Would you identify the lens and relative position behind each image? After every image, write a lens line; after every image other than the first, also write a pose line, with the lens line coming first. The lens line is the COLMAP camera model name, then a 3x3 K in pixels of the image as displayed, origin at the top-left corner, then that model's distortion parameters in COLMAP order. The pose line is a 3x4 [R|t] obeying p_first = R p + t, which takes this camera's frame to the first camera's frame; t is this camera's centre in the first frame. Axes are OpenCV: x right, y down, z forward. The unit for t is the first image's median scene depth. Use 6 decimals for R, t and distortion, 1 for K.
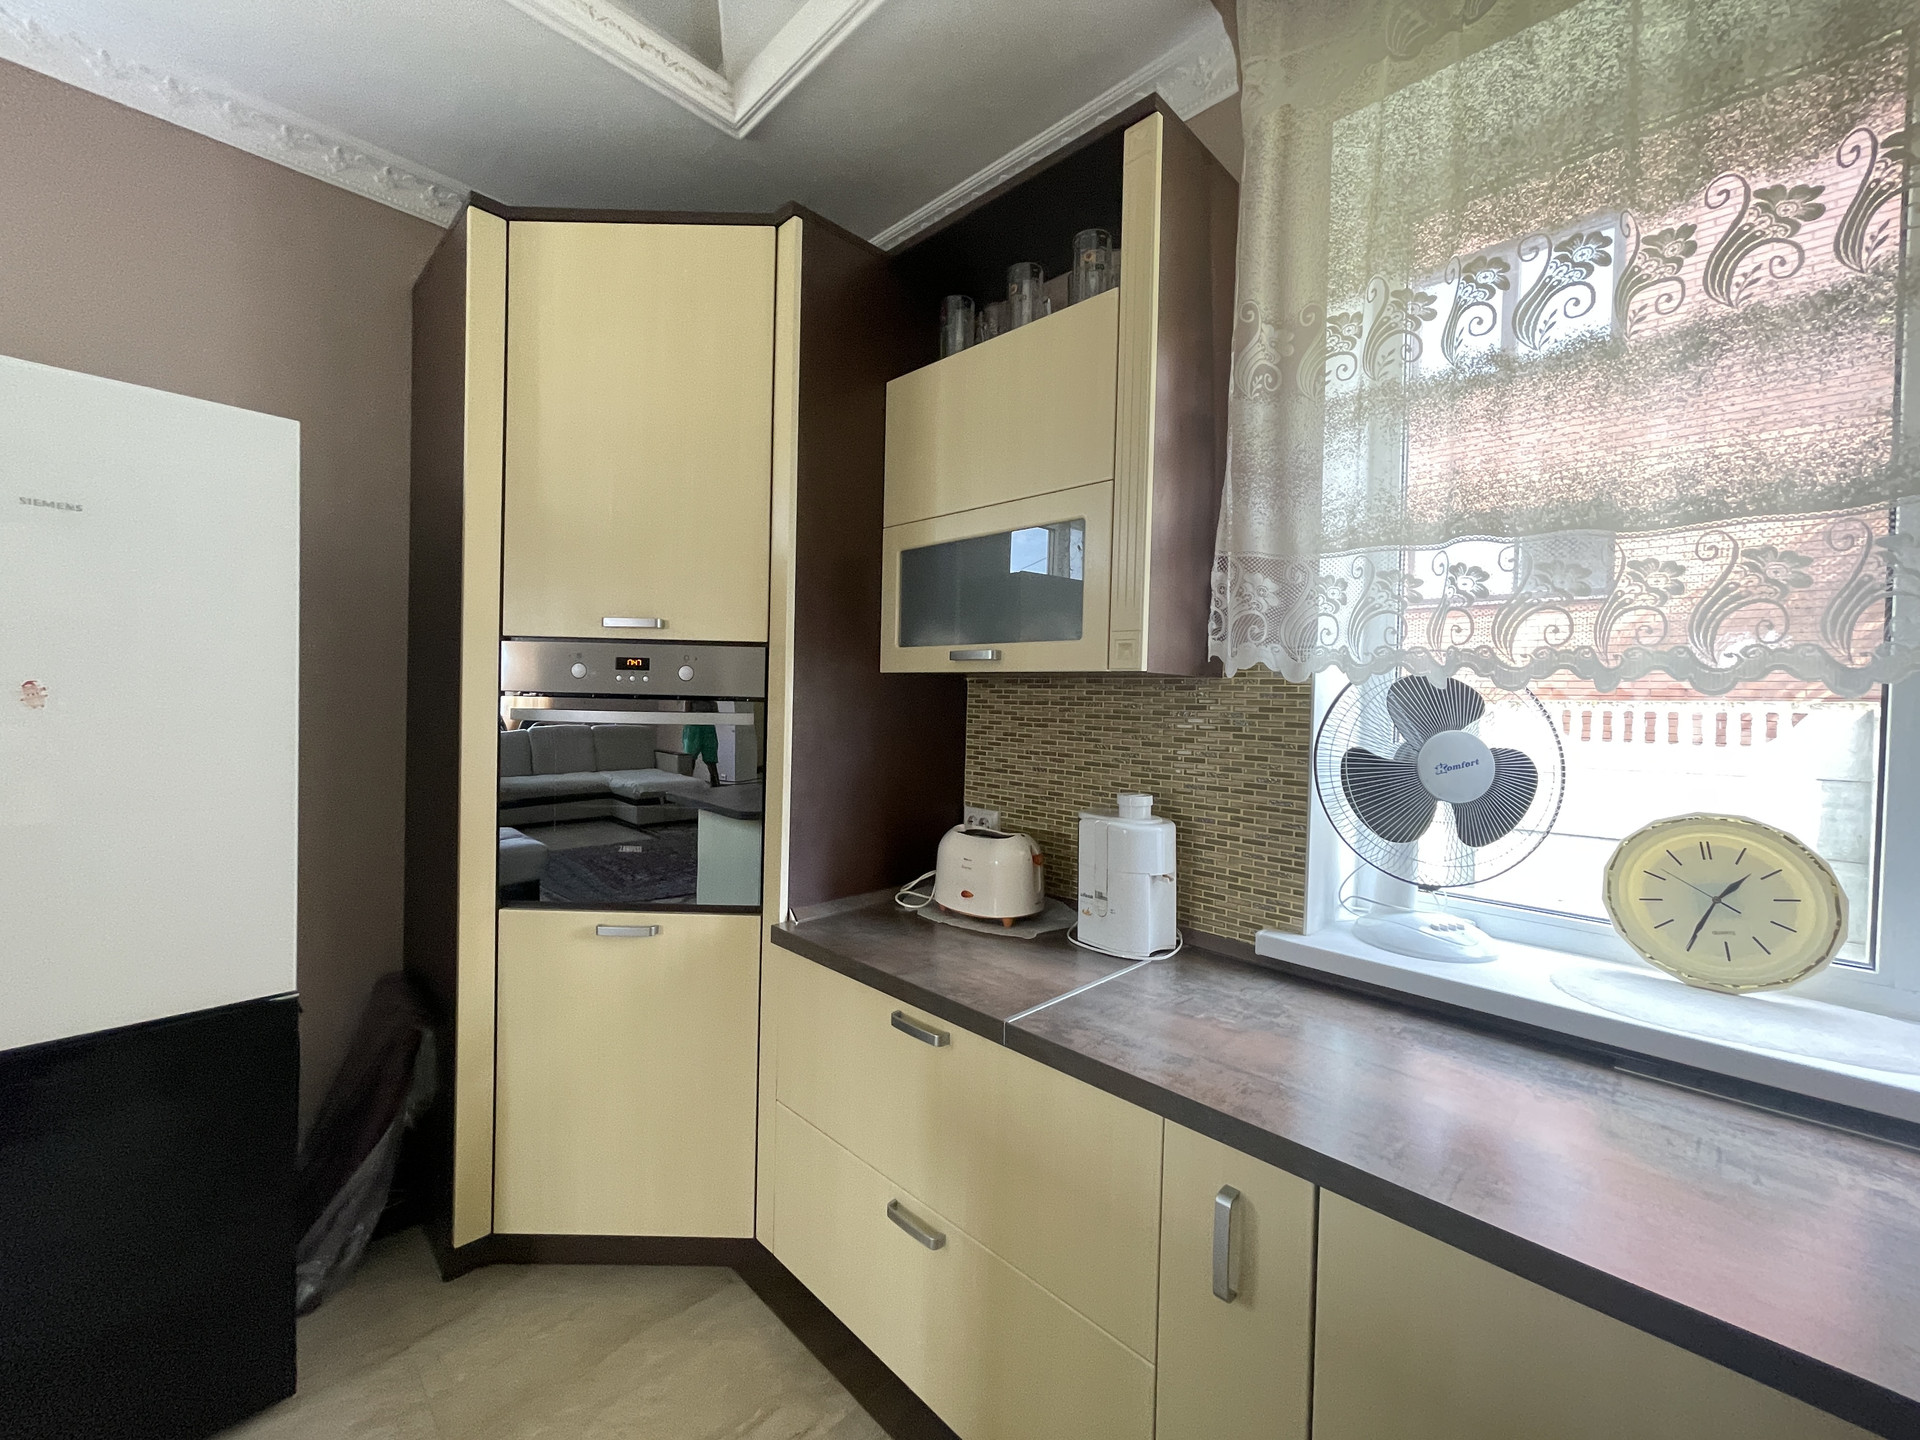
lens RADIAL K [[767.9, 0, 970.6], [0, 767.9, 710.3], [0, 0, 1]] dist [0.000626, -0.000206]
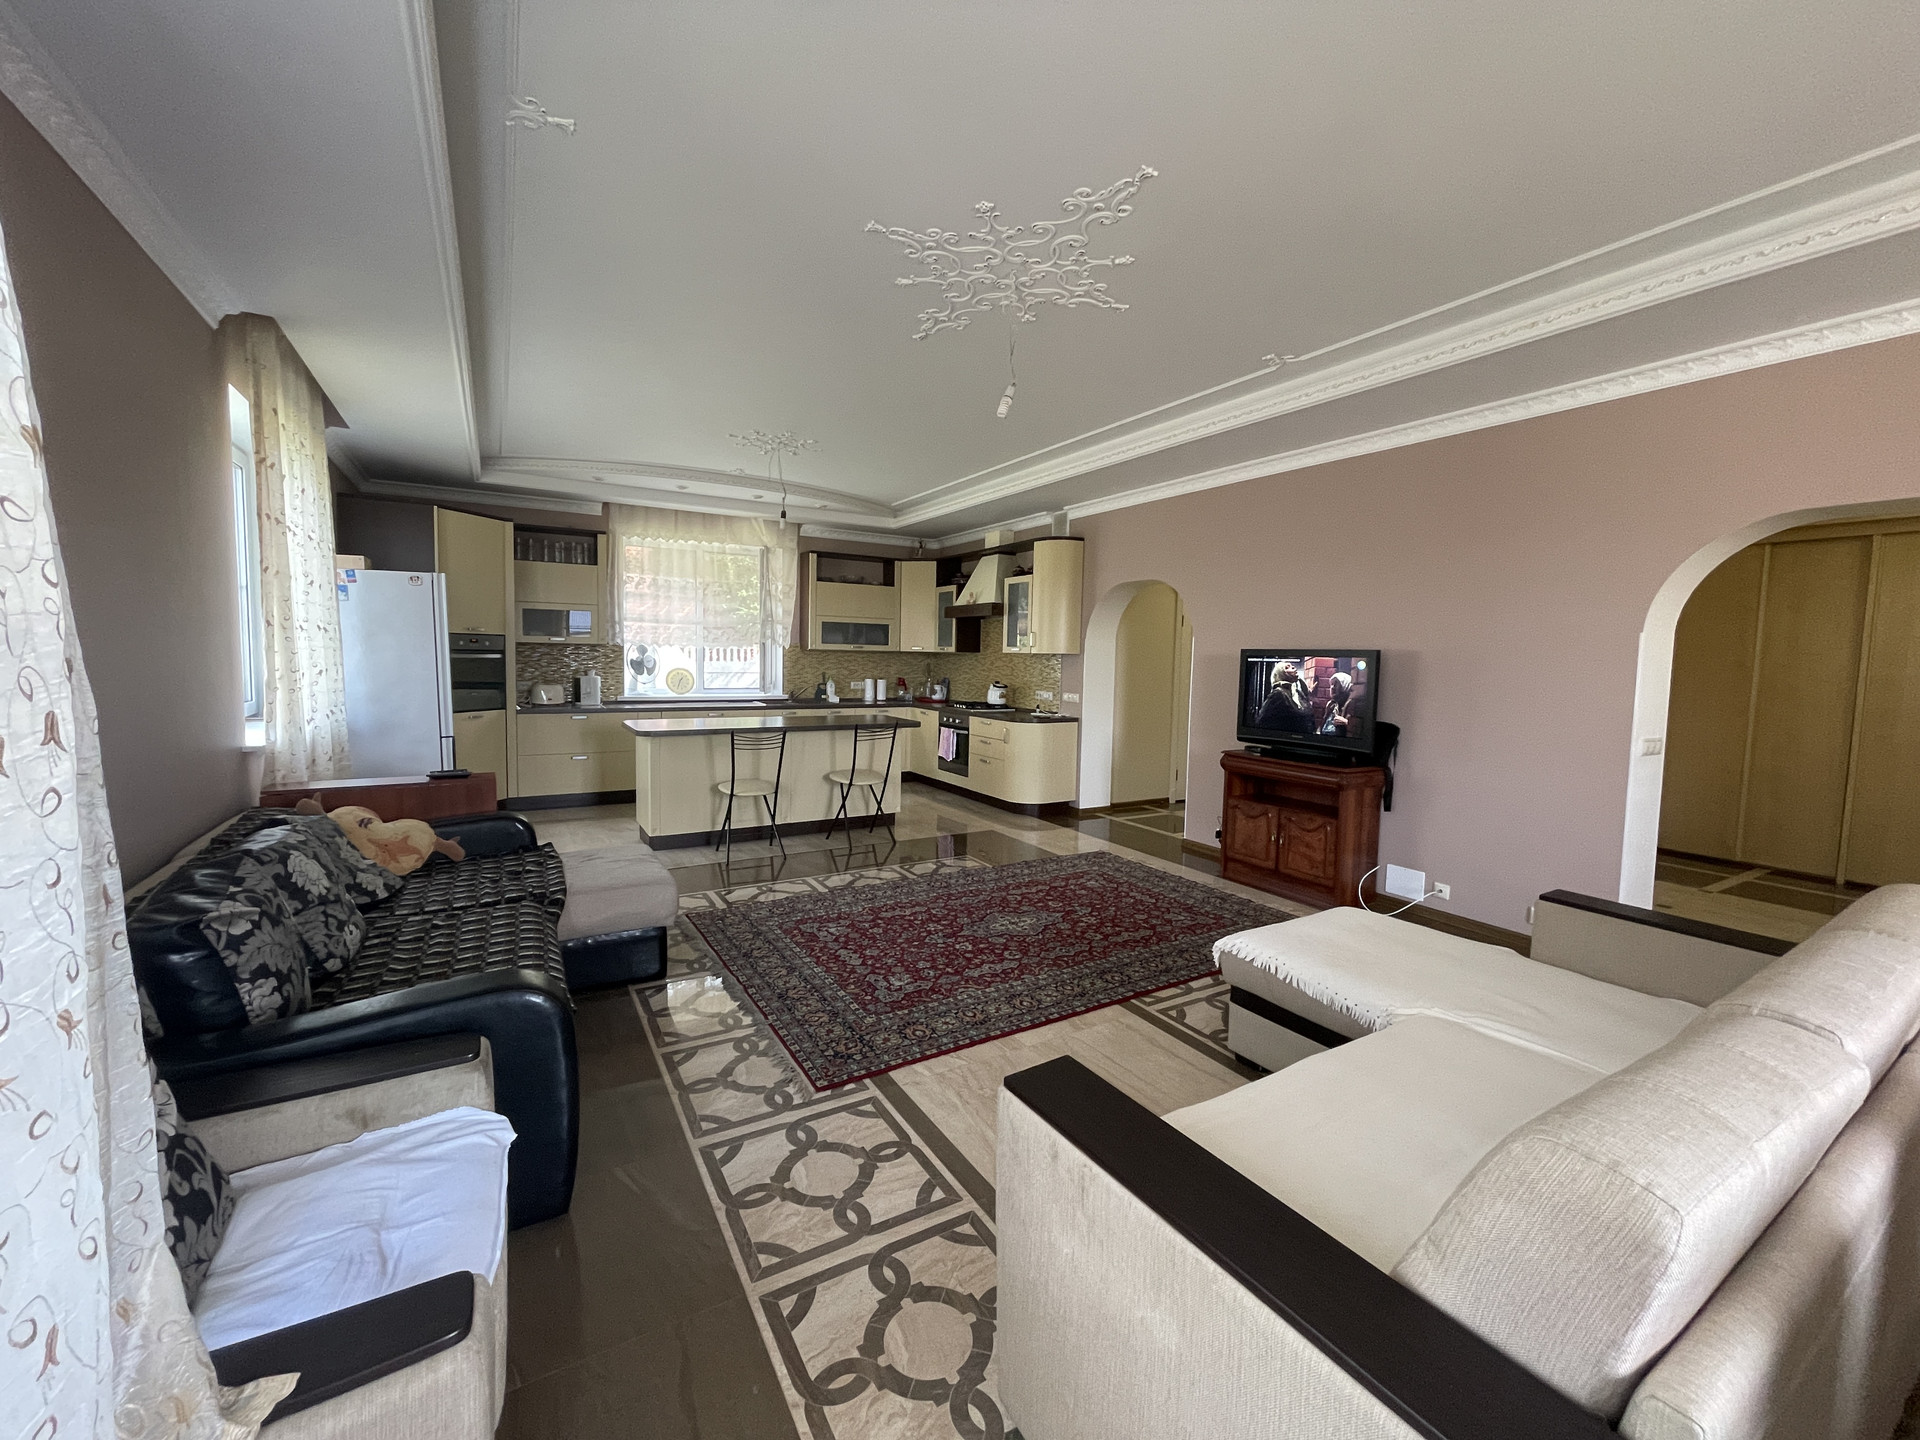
lens RADIAL K [[767.9, 0, 962.2], [0, 767.9, 716.1], [0, 0, 1]] dist [0.000626, -0.000206]
pose [[0.256647, -0.095941, 0.961732, -3.905297], [-0.001346, 0.995025, 0.099621, -0.084273], [-0.966504, -0.026862, 0.255241, -2.459643]]
